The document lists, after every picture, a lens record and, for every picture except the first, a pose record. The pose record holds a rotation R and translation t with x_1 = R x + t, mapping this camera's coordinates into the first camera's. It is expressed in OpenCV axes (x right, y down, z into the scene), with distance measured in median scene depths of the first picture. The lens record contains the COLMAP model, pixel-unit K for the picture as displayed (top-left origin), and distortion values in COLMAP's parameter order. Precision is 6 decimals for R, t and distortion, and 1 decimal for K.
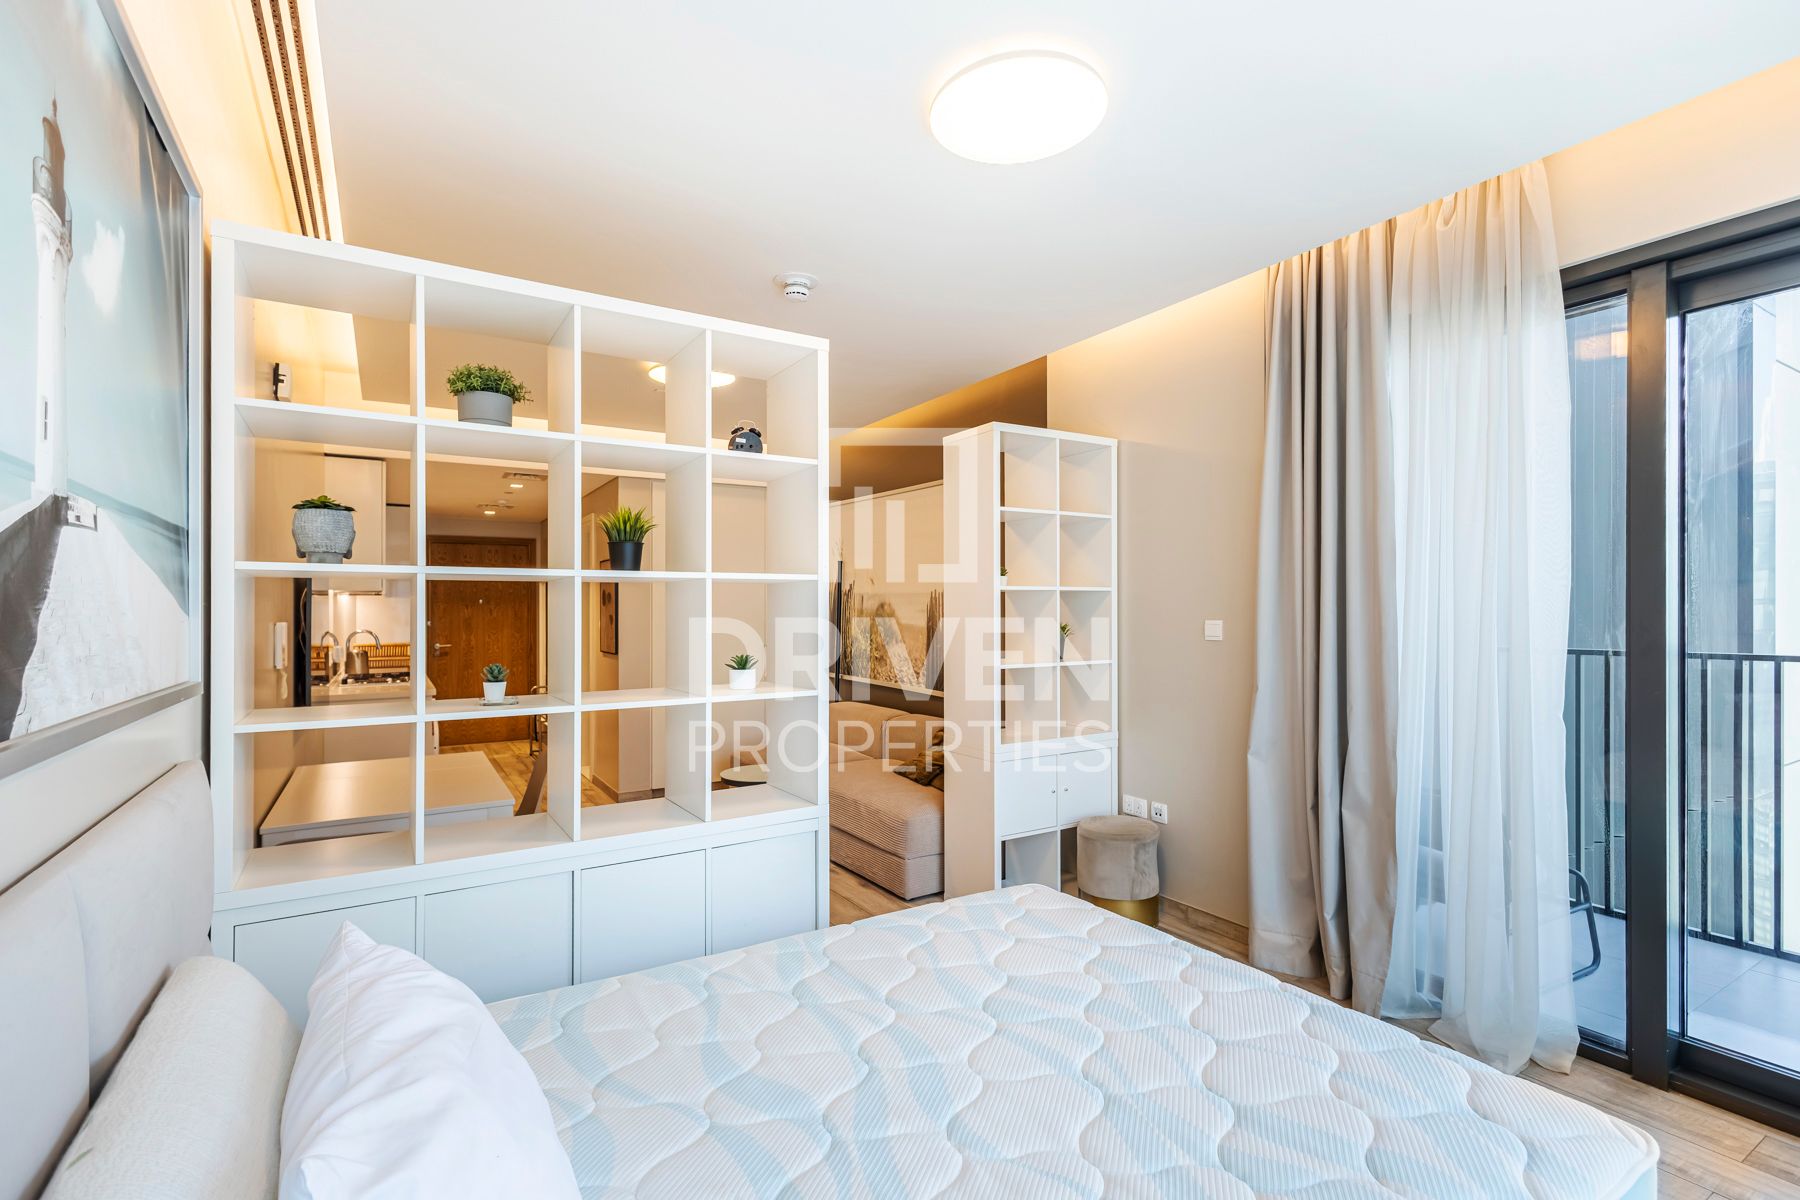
lens RADIAL K [[838.5, 0, 900.0], [0, 838.5, 600.0], [0, 0, 1]] dist [0.017731, 0.000079]
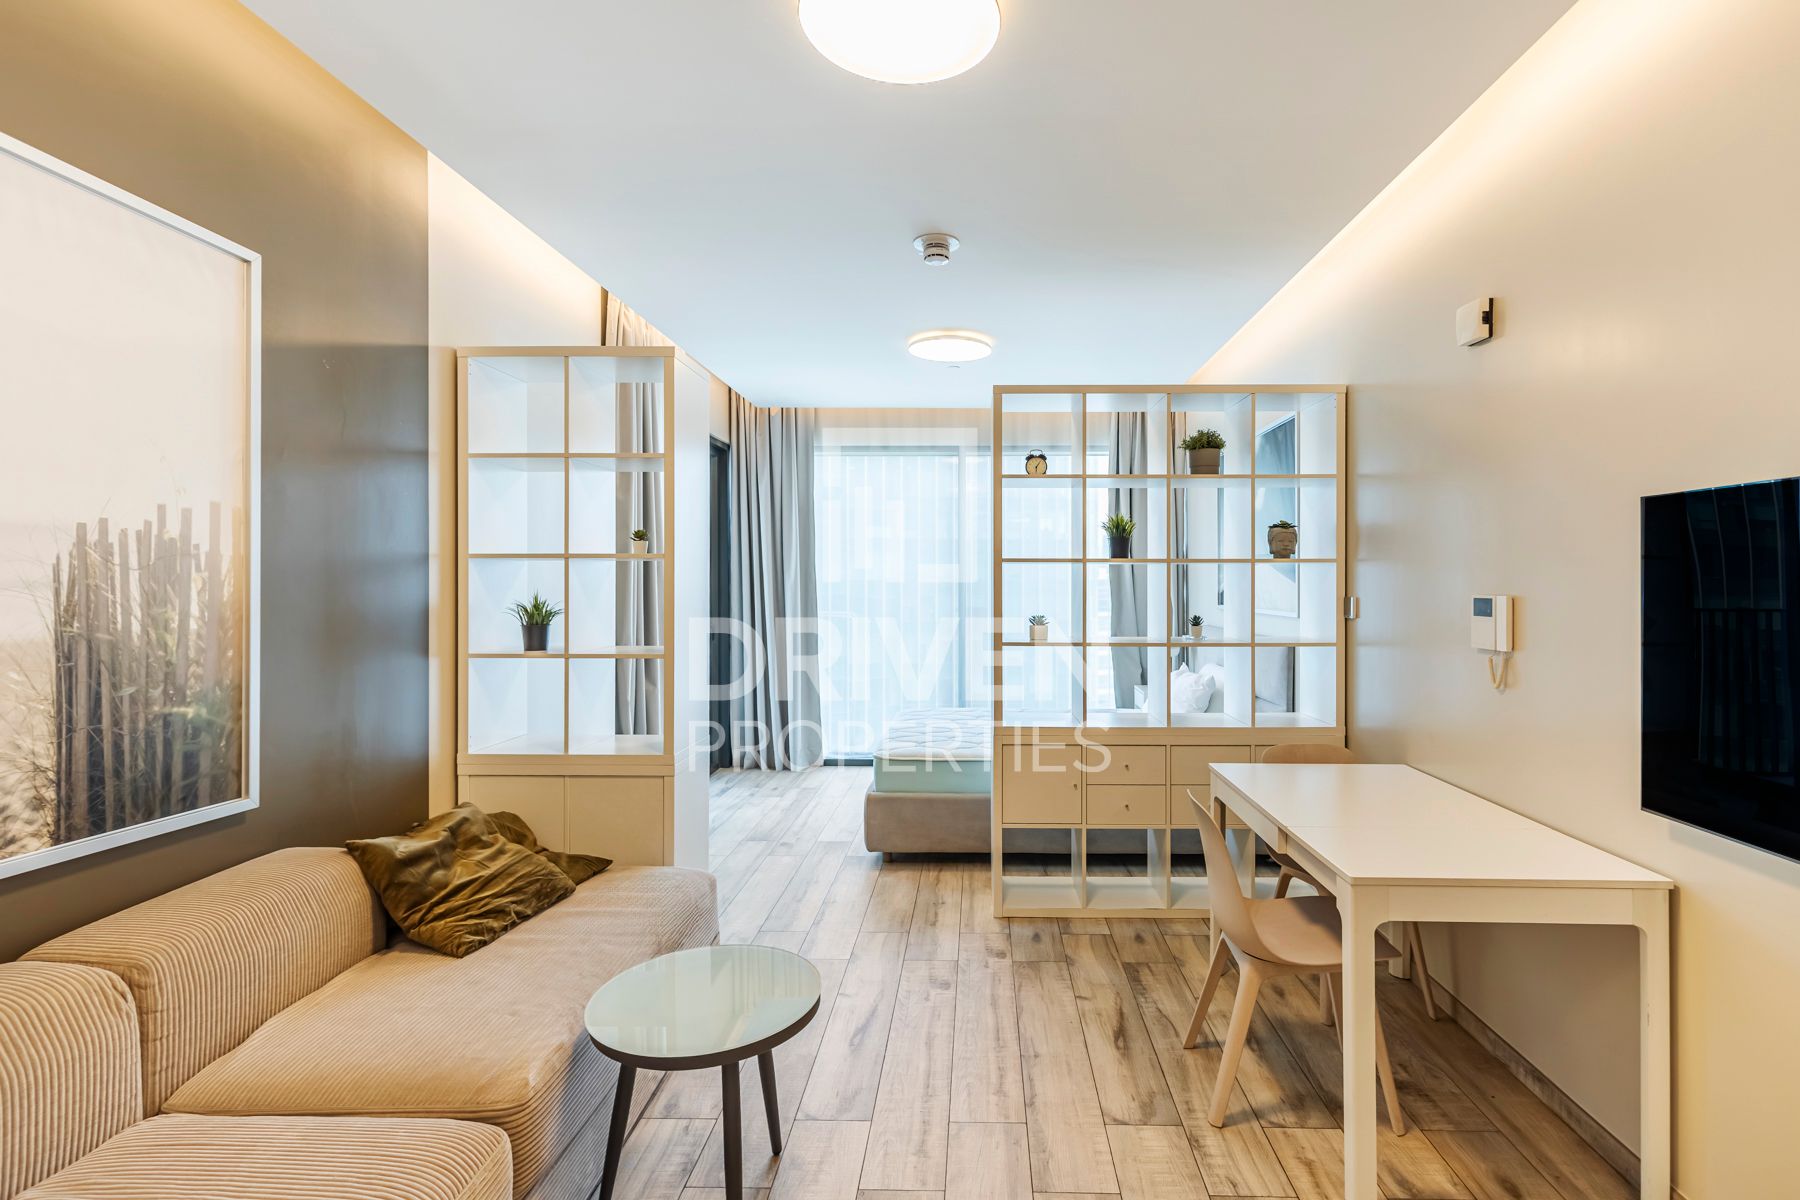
lens RADIAL K [[838.2, 0, 951.1], [0, 838.2, 595.6], [0, 0, 1]] dist [-0.001057, -0.000377]
pose [[-0.837736, 0.001363, 0.546074, -0.351952], [0.001086, 0.999999, -0.000830, 0.015244], [-0.546075, -0.000102, -0.837736, 0.948282]]
